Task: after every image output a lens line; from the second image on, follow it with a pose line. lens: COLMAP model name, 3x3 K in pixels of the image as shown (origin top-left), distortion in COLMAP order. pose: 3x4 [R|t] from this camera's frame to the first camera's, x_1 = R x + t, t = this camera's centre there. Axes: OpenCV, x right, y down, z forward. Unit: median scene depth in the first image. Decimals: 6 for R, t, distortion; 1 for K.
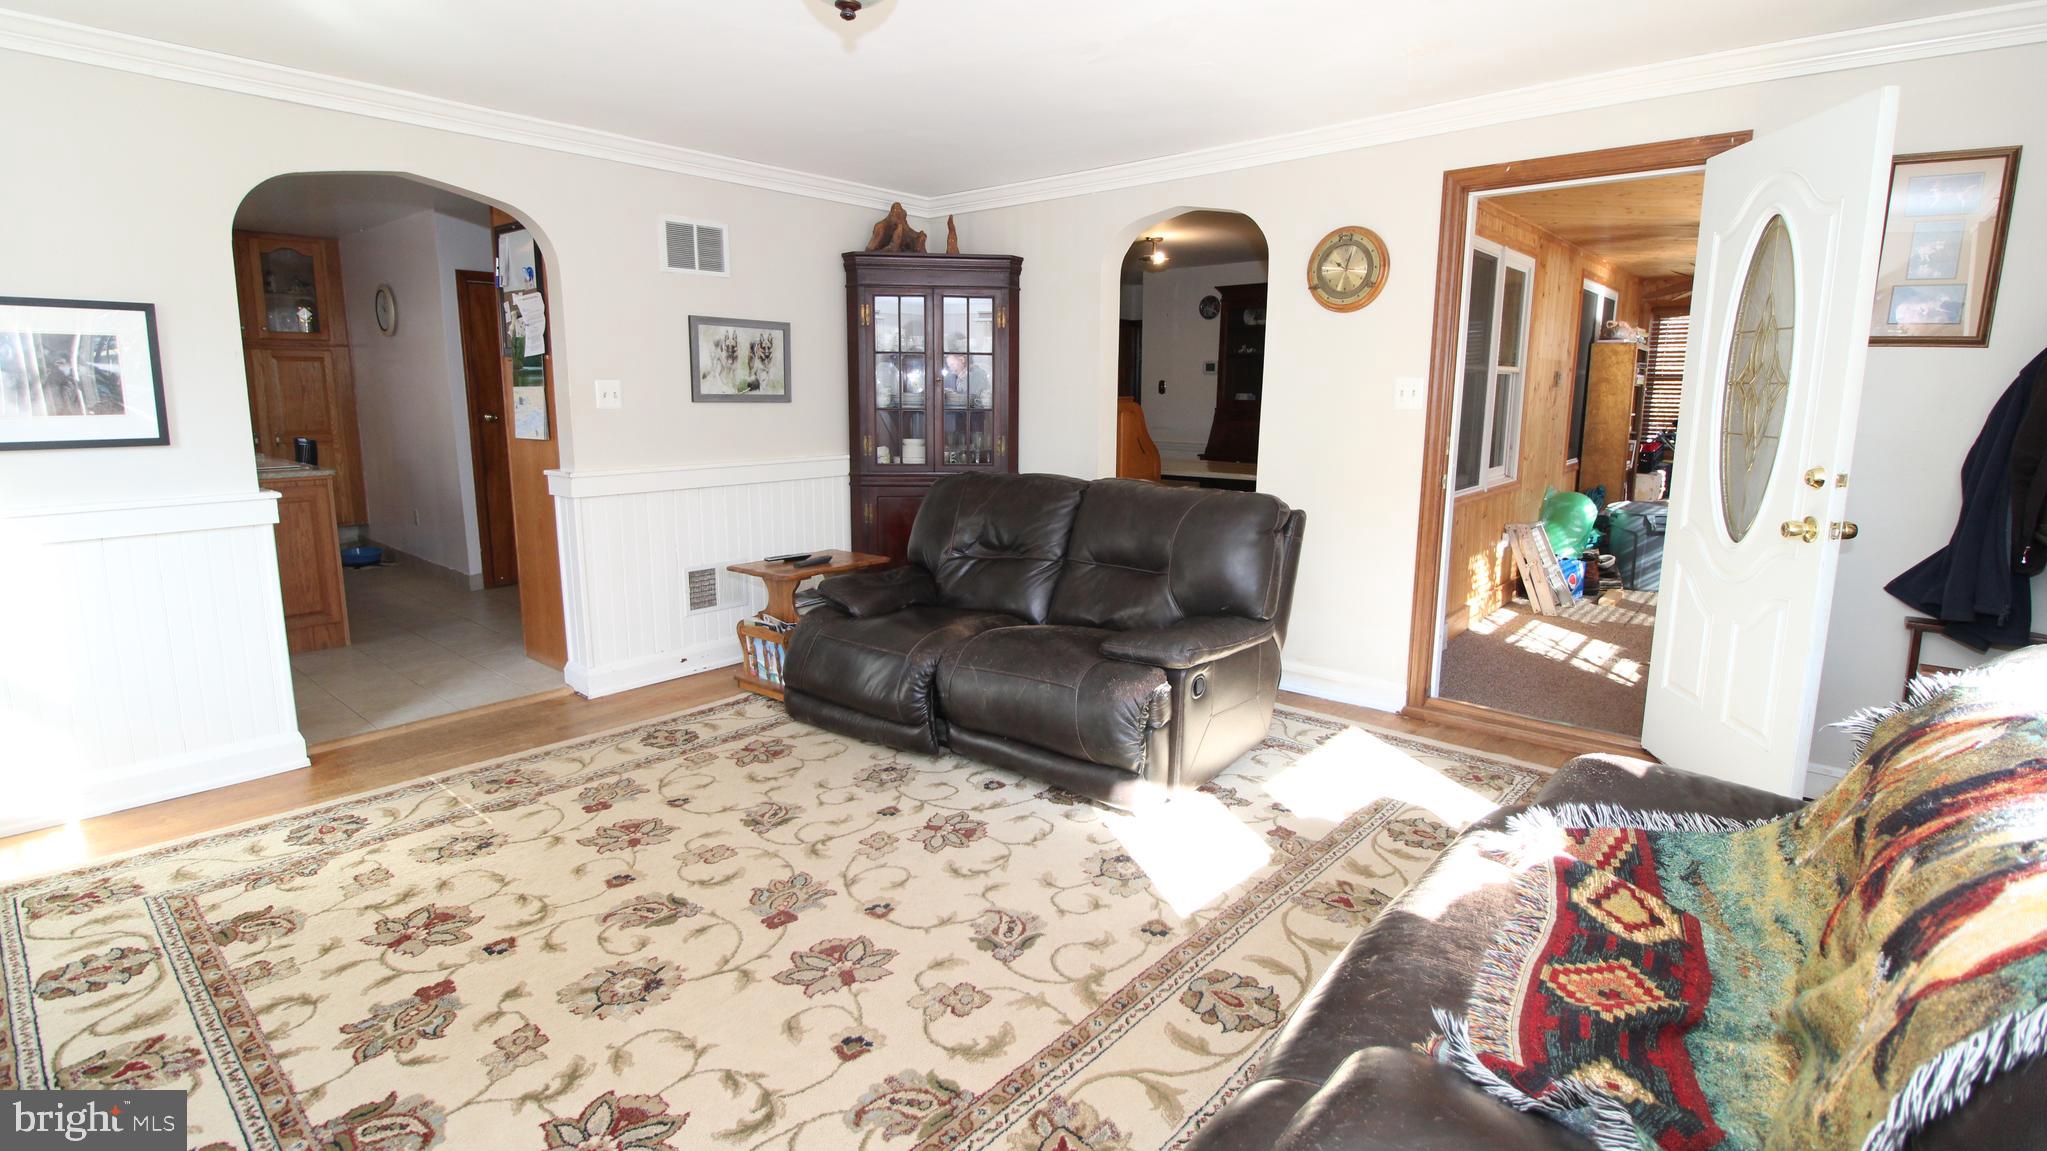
lens RADIAL K [[1000.6, 0, 1018.1], [0, 1000.6, 565.2], [0, 0, 1]] dist [-0.002876, -0.001056]
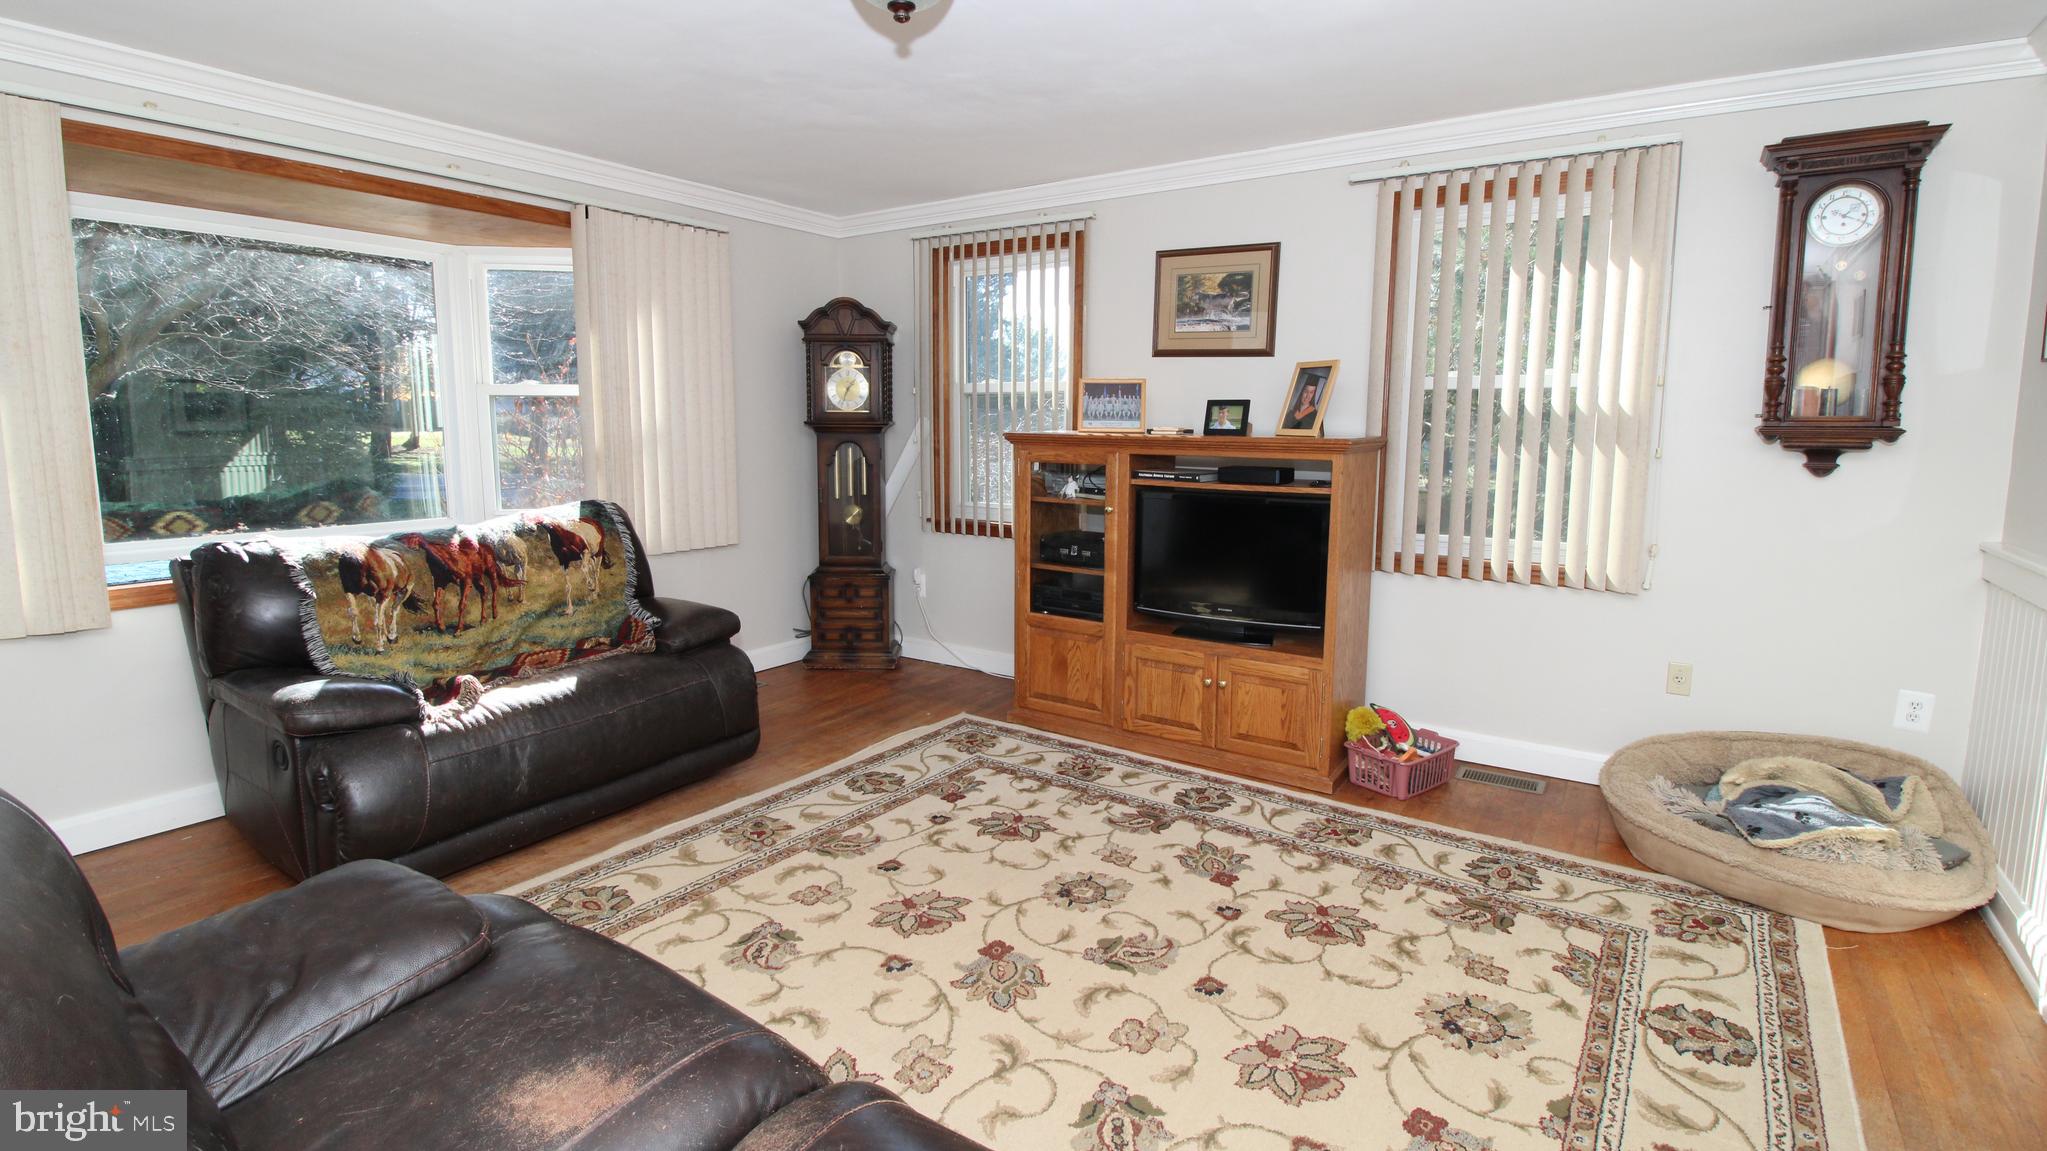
lens RADIAL K [[1000.6, 0, 1025.0], [0, 1000.6, 562.3], [0, 0, 1]] dist [-0.002876, -0.001056]
pose [[-0.992473, 0.010841, -0.121986, -0.160354], [-0.028134, 0.949252, 0.313255, -0.341568], [0.119191, 0.314329, -0.941802, 1.933801]]
